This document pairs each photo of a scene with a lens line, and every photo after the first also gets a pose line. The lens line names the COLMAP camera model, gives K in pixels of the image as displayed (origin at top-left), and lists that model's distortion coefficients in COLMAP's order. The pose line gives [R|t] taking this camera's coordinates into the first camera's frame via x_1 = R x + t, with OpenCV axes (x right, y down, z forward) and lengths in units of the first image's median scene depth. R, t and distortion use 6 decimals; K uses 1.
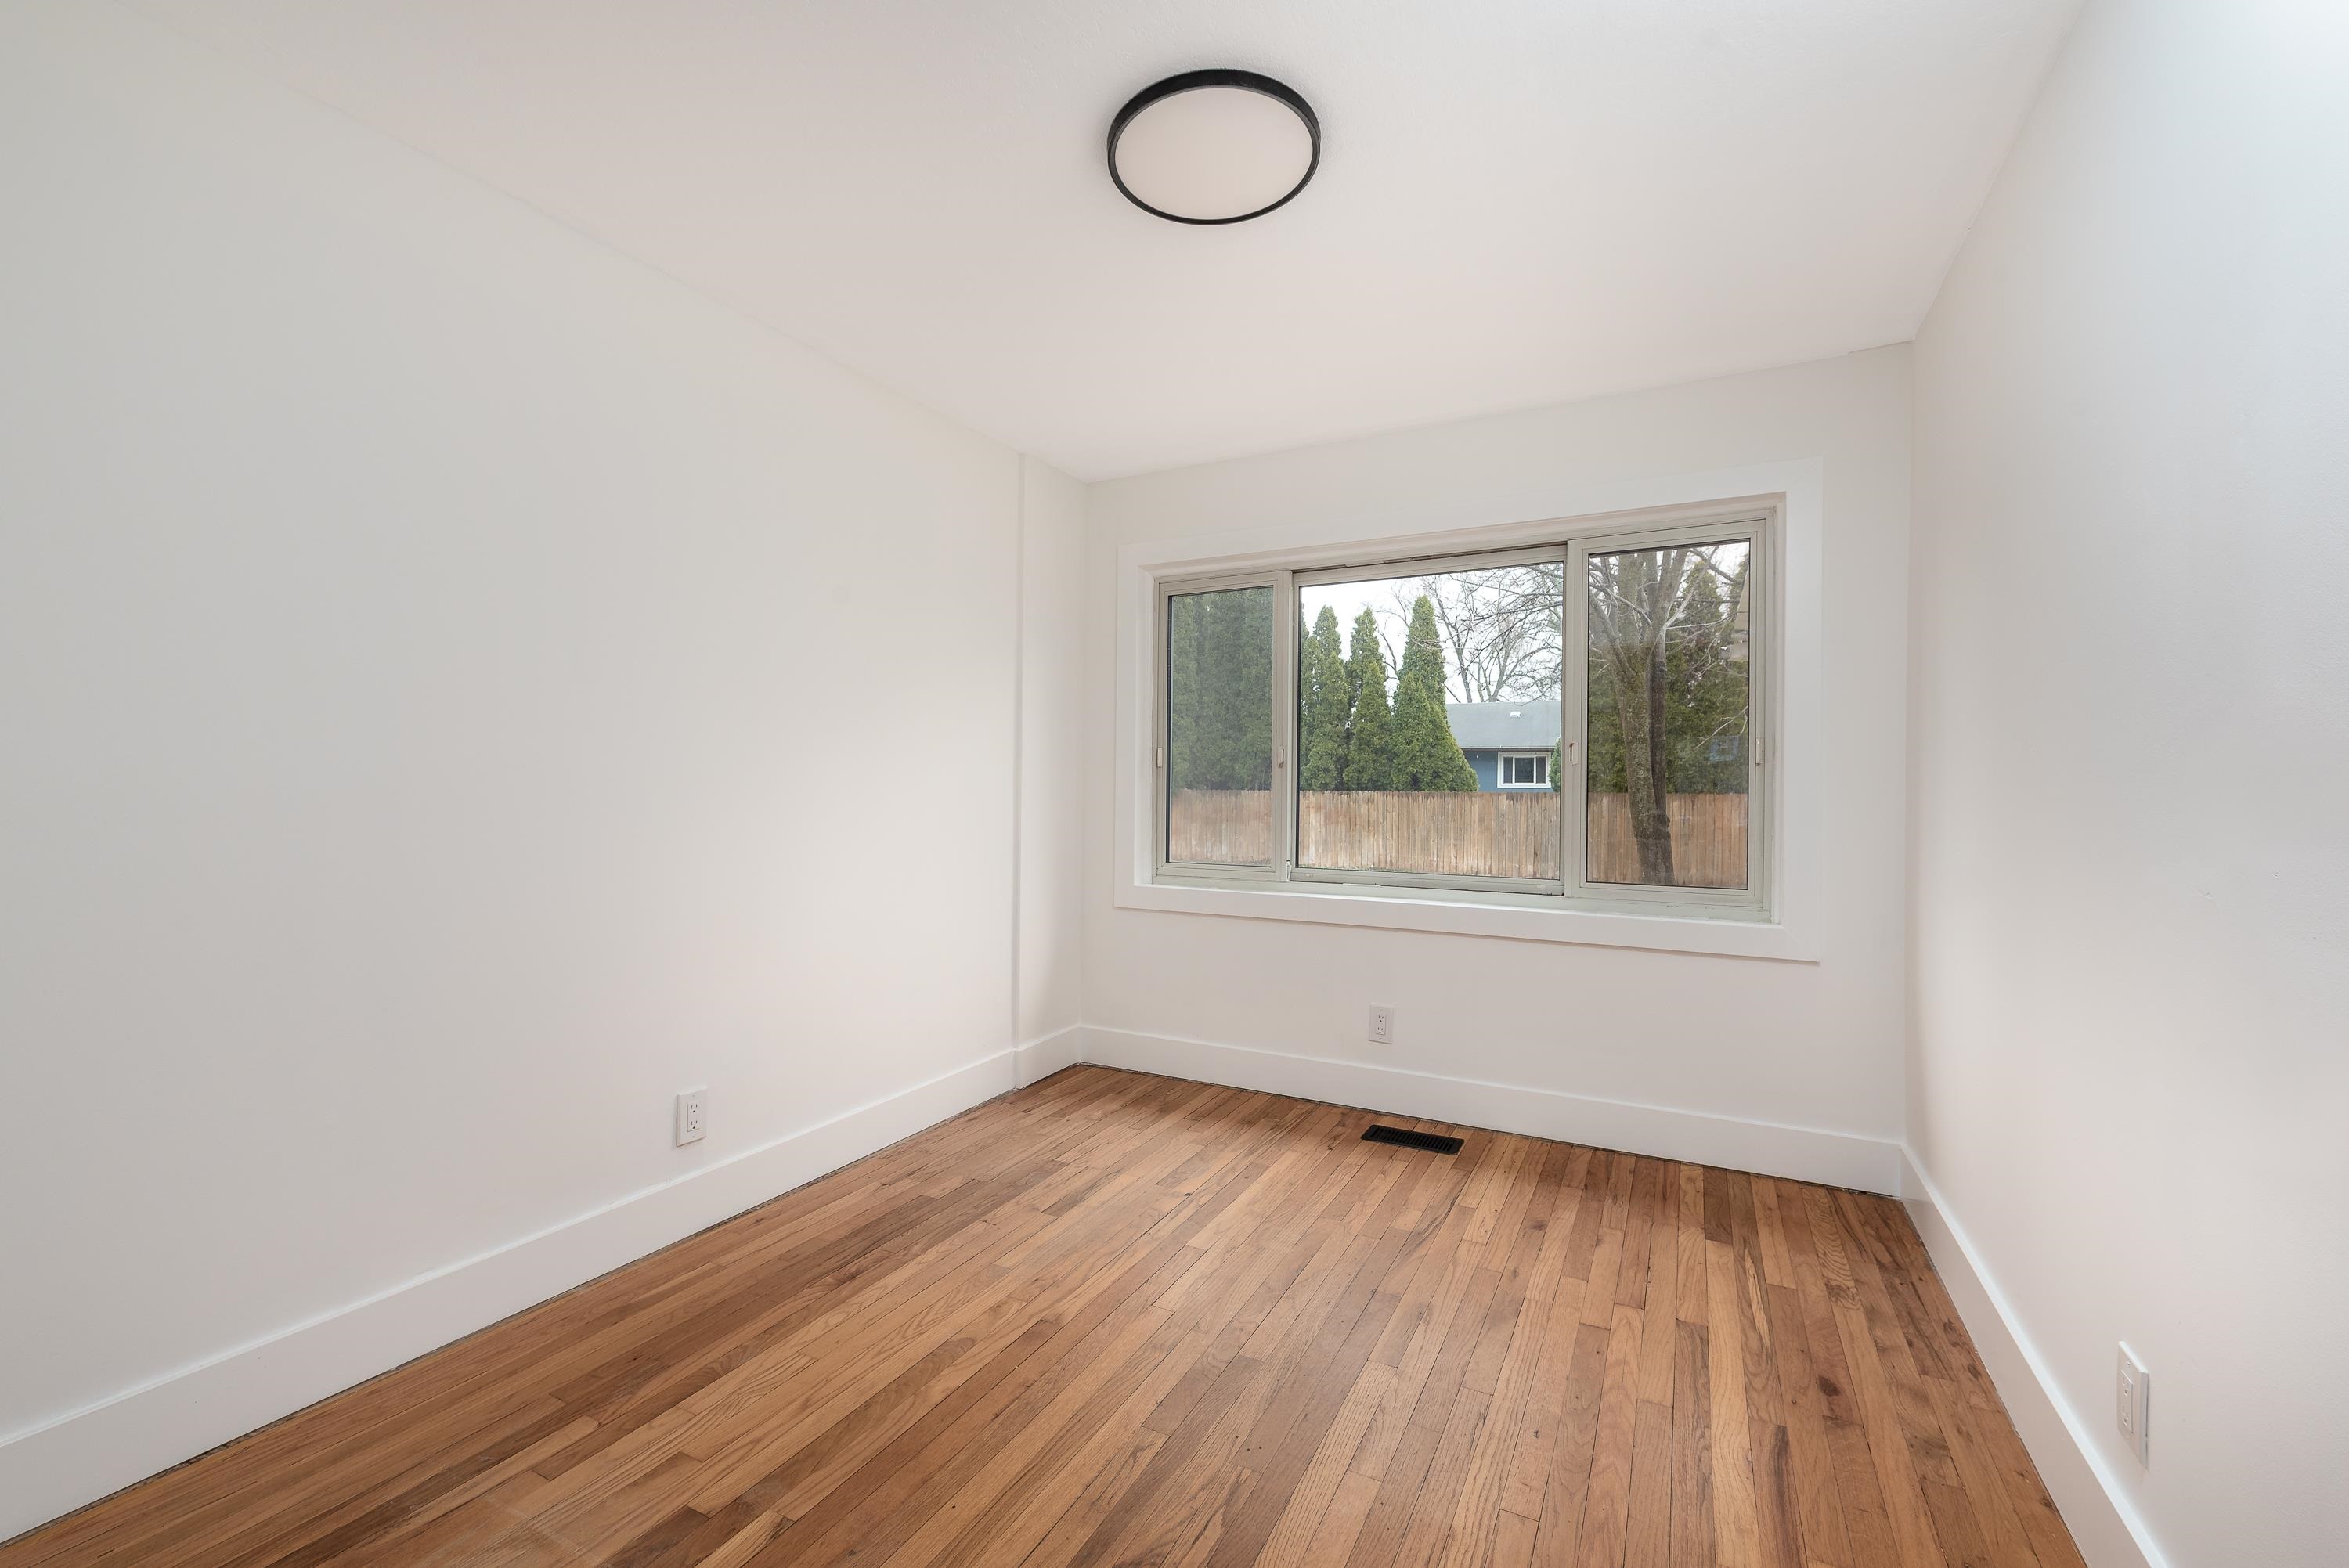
lens RADIAL K [[951.8, 0, 1170.1], [0, 951.8, 788.5], [0, 0, 1]] dist [0.001205, 0.000130]
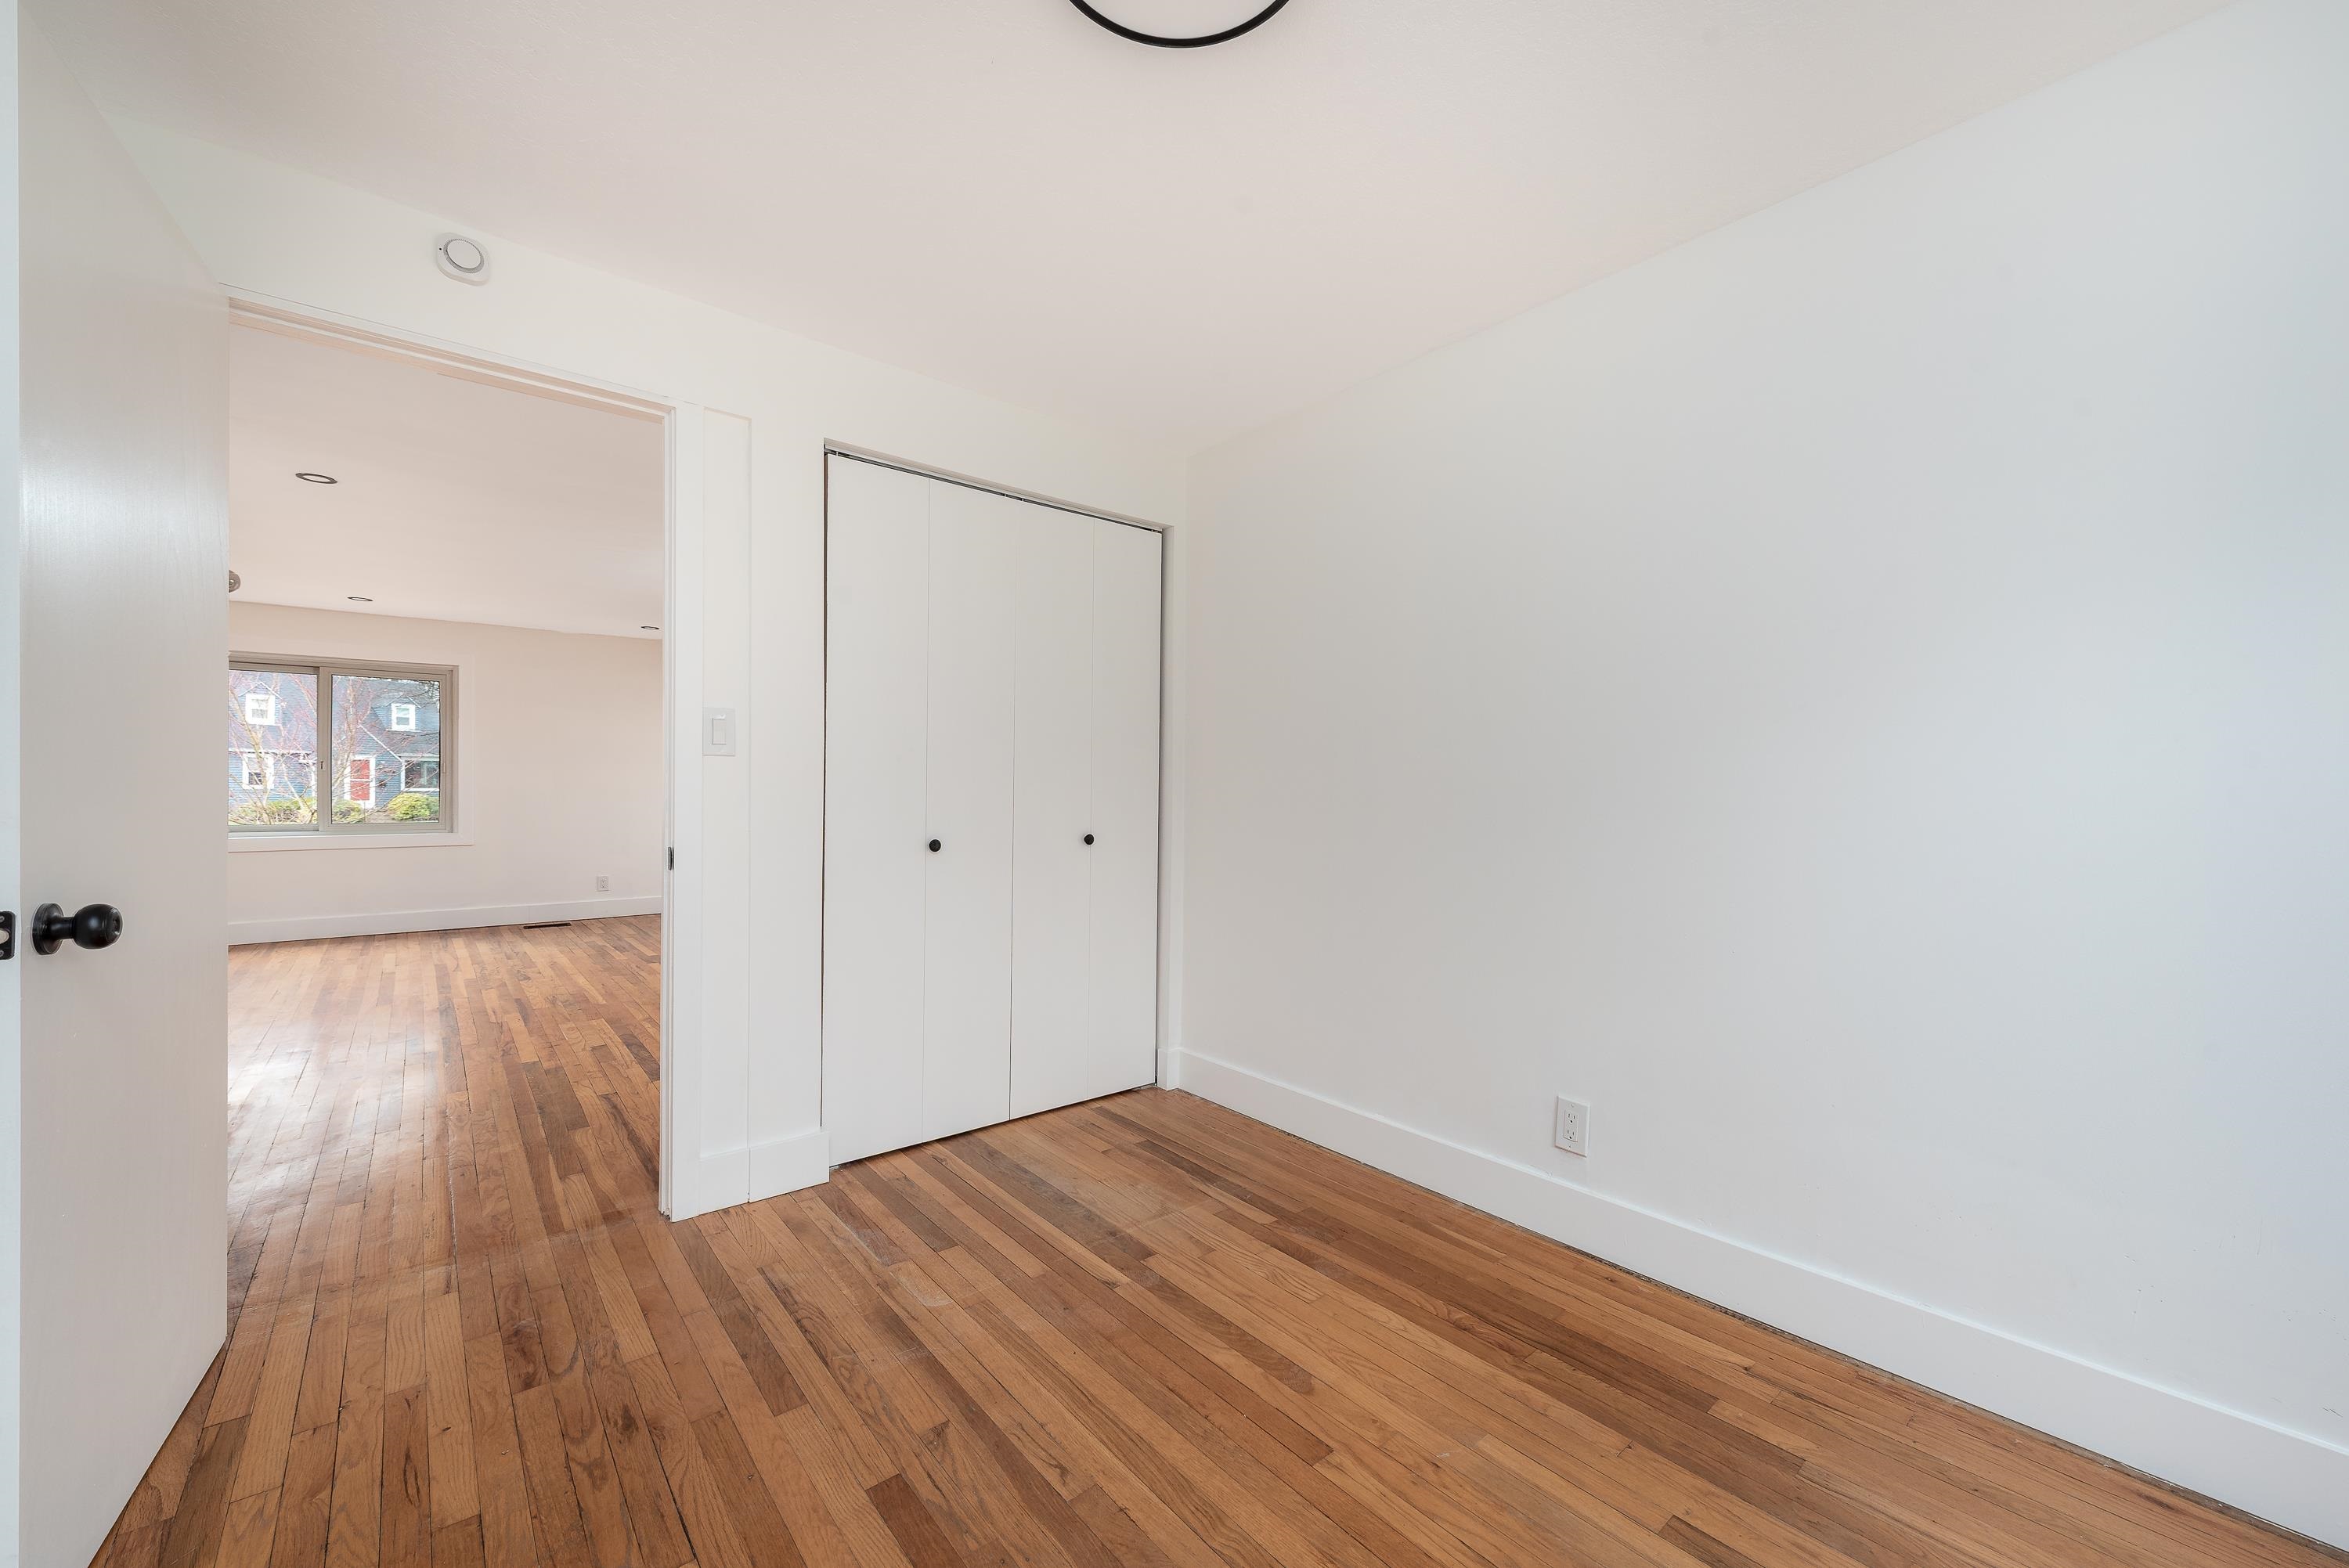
lens RADIAL K [[911.9, 0, 1172.0], [0, 911.9, 792.0], [0, 0, 1]] dist [0.011630, -0.004013]
pose [[-0.370516, -0.003067, -0.928821, 0.618579], [-0.009282, 0.999957, 0.000400, 0.004440], [0.928780, 0.008769, -0.370528, 1.127677]]
